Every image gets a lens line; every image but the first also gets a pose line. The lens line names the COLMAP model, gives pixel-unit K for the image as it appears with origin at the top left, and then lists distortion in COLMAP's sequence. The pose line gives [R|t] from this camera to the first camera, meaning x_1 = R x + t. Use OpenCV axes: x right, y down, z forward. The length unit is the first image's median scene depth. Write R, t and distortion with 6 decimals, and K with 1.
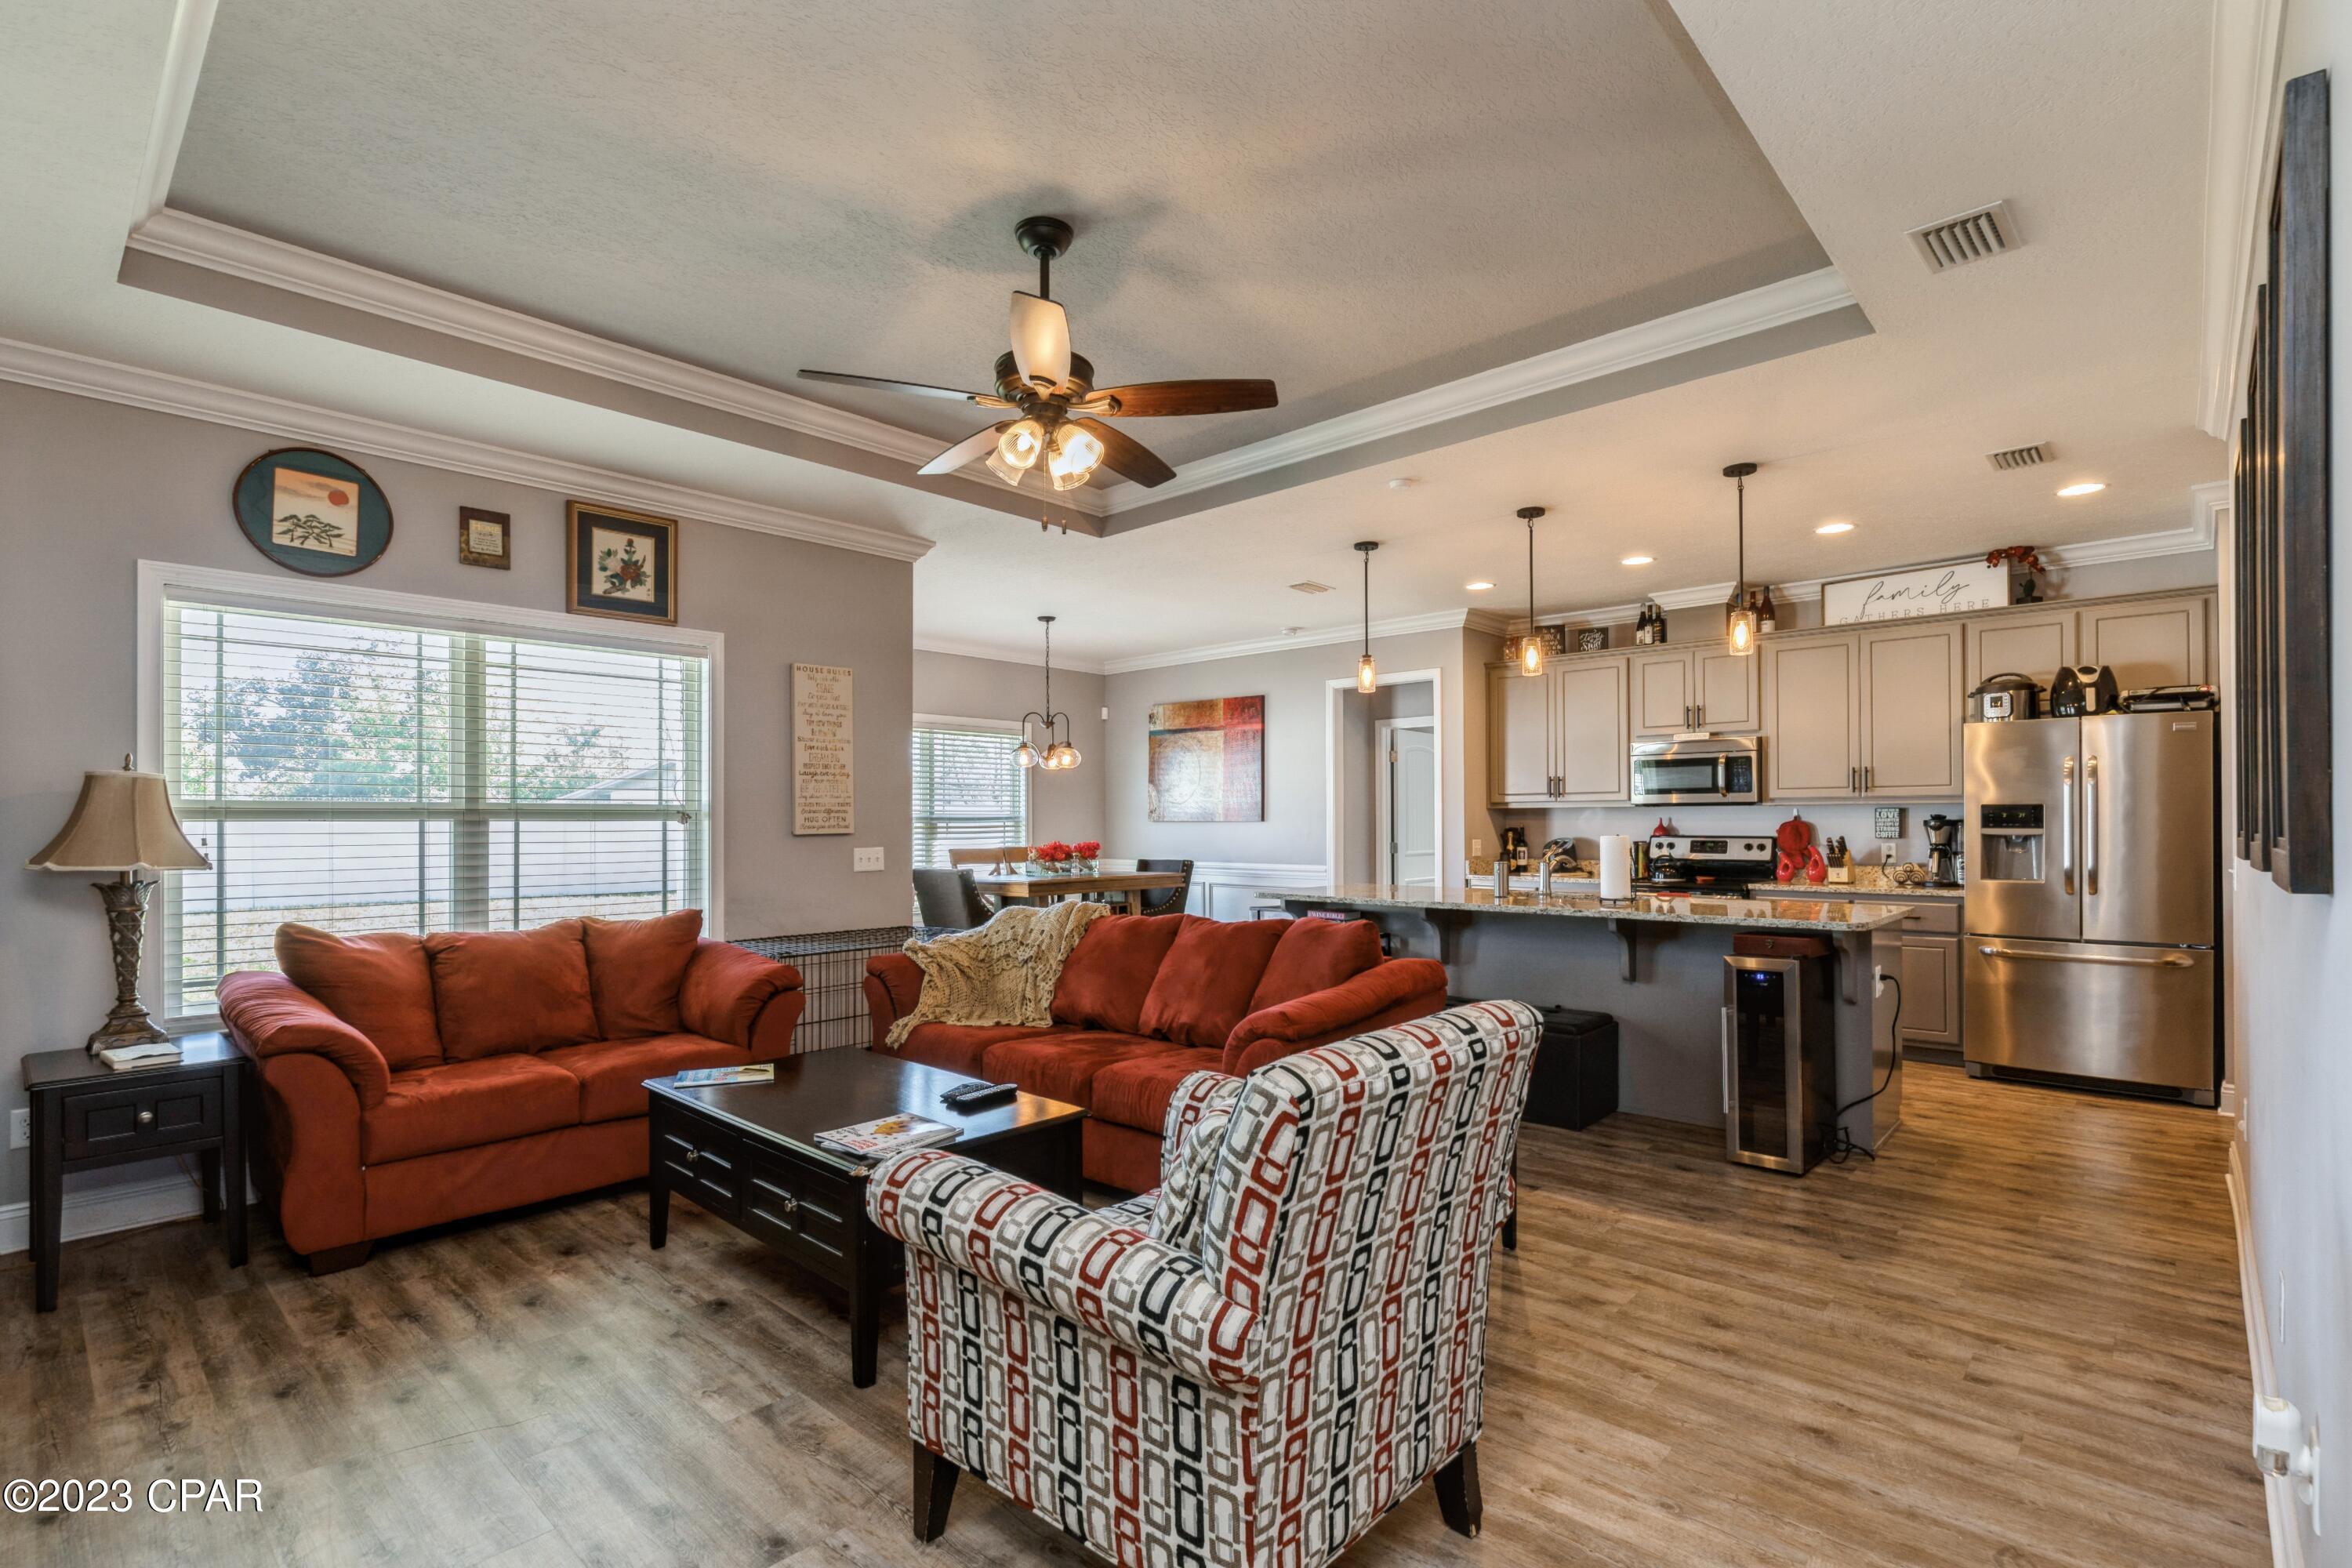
lens RADIAL K [[1102.6, 0, 1187.2], [0, 1102.6, 821.4], [0, 0, 1]] dist [-0.002955, -0.000063]
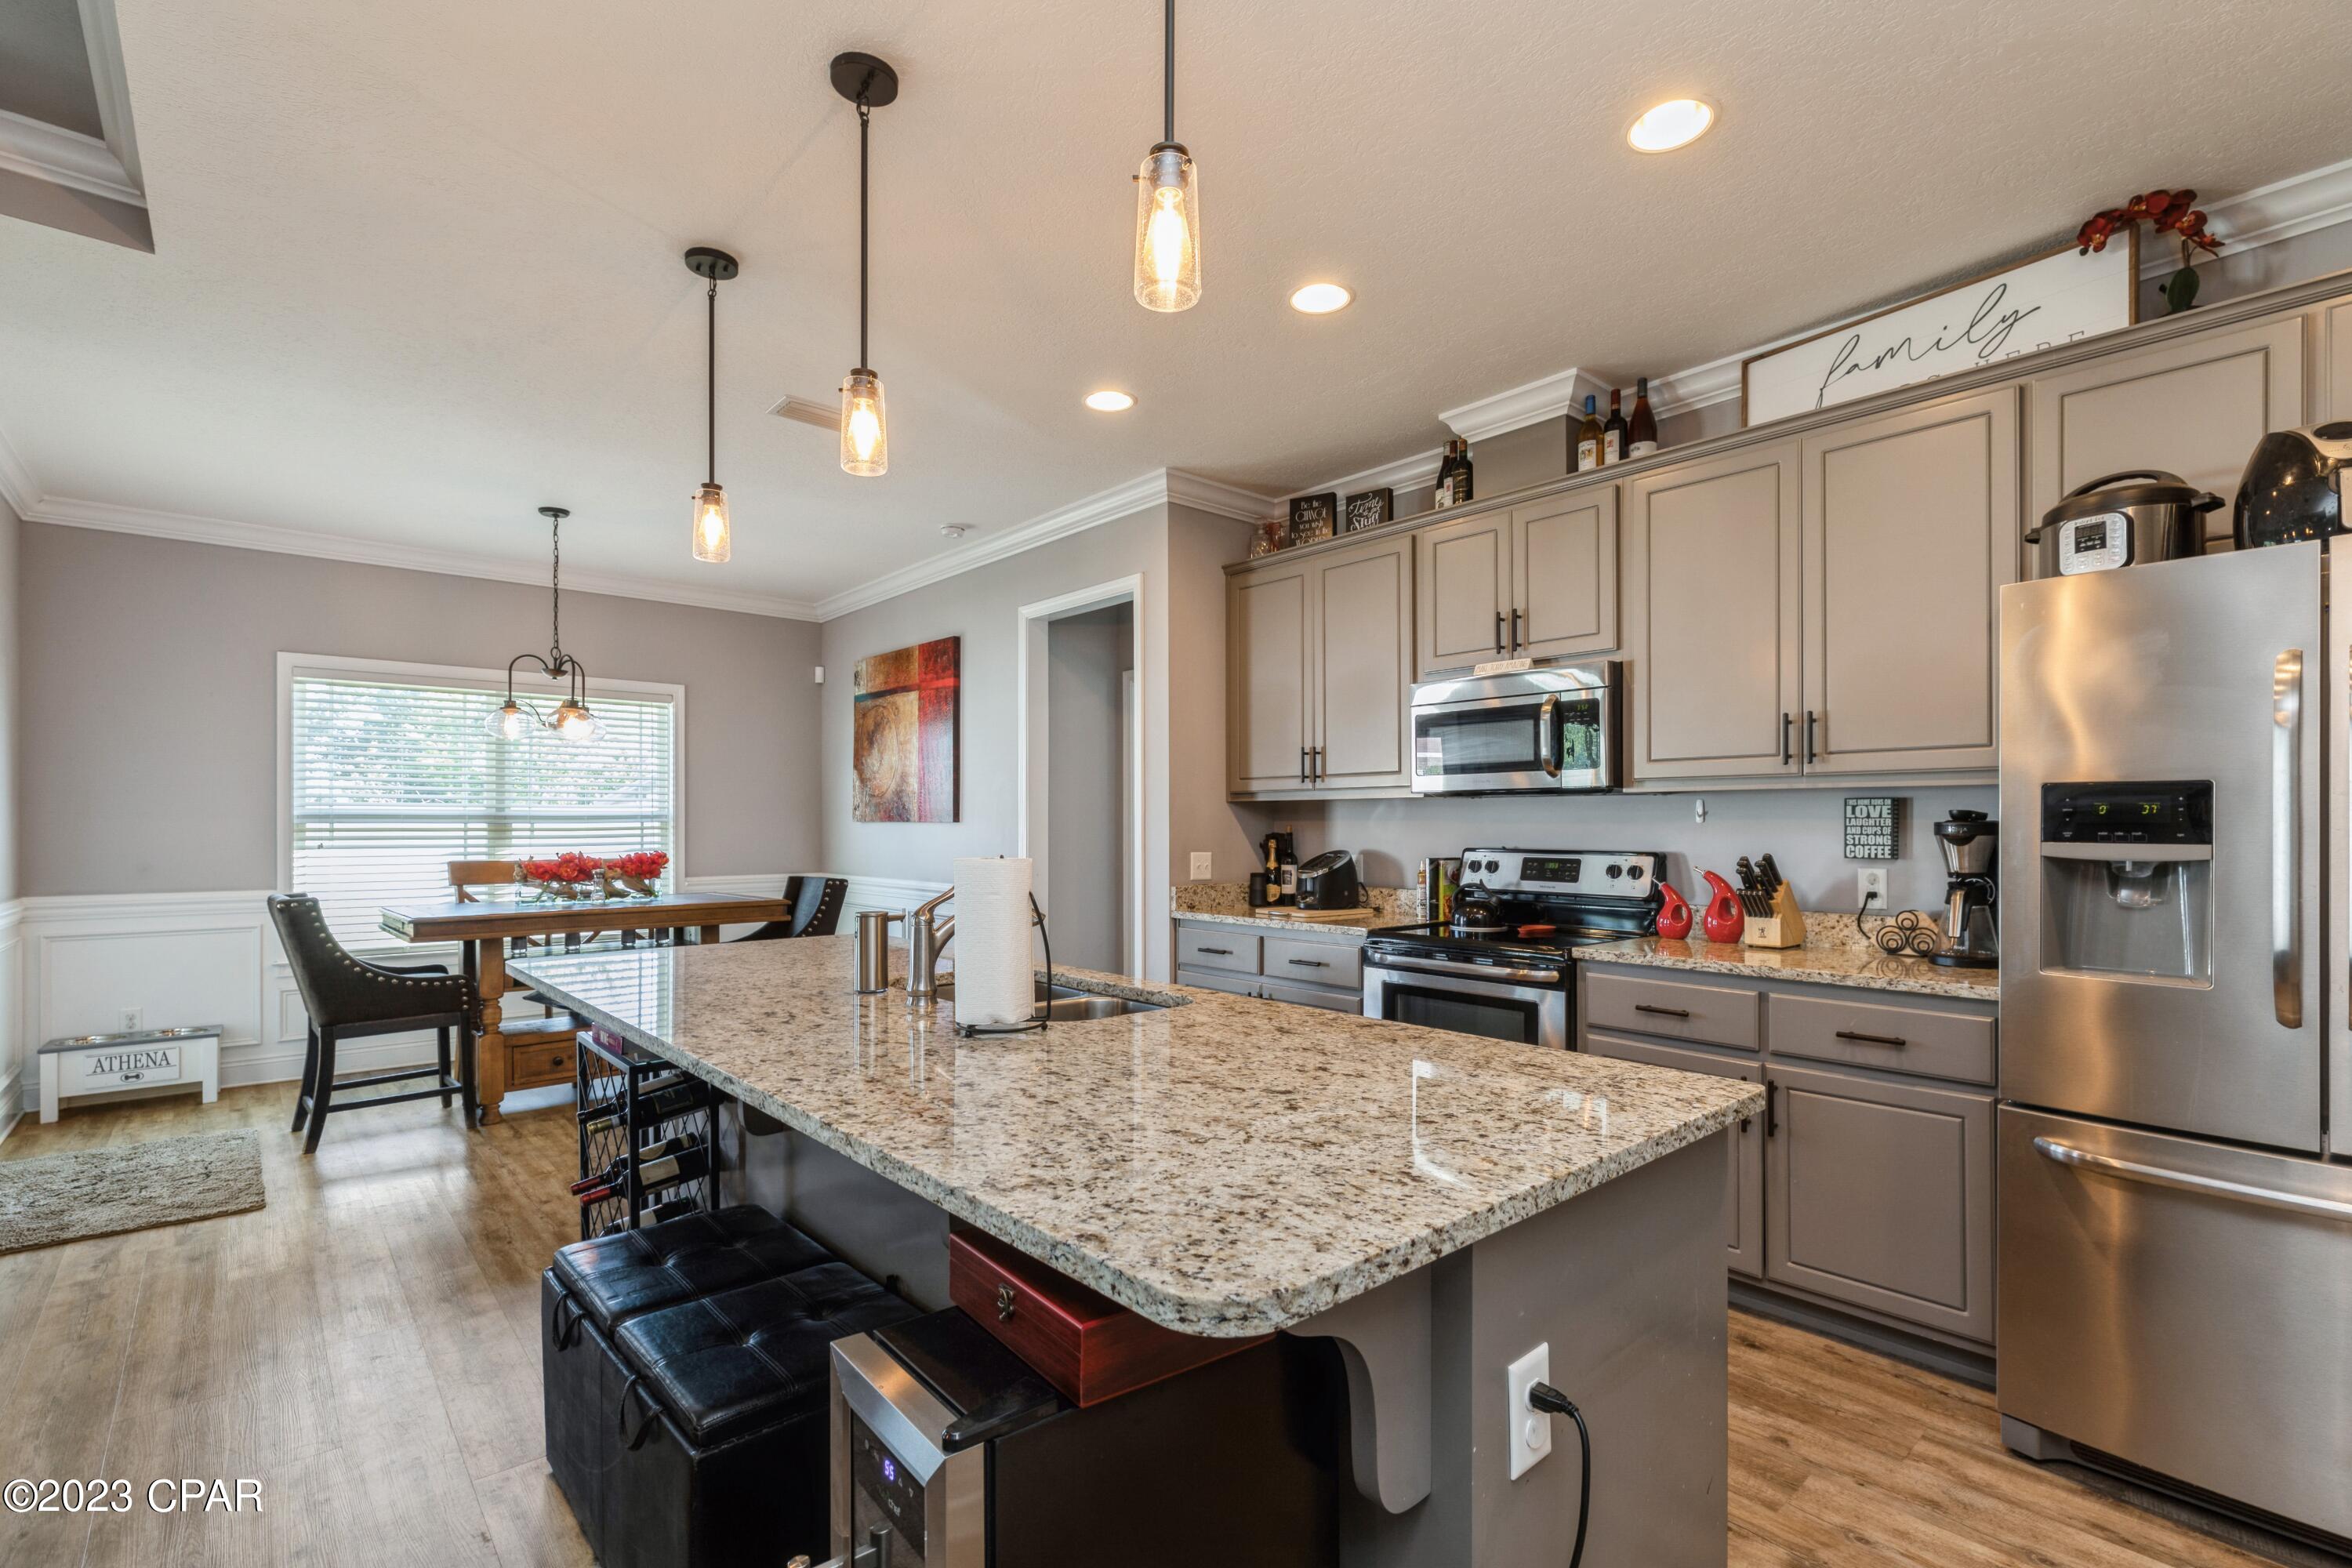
lens RADIAL K [[1072.3, 0, 1186.3], [0, 1072.3, 823.5], [0, 0, 1]] dist [0.004024, -0.000170]
pose [[0.994020, 0.002732, -0.109161, 0.417638], [-0.002551, 0.999995, 0.001798, -0.000694], [0.109165, -0.001509, 0.994023, 0.529873]]
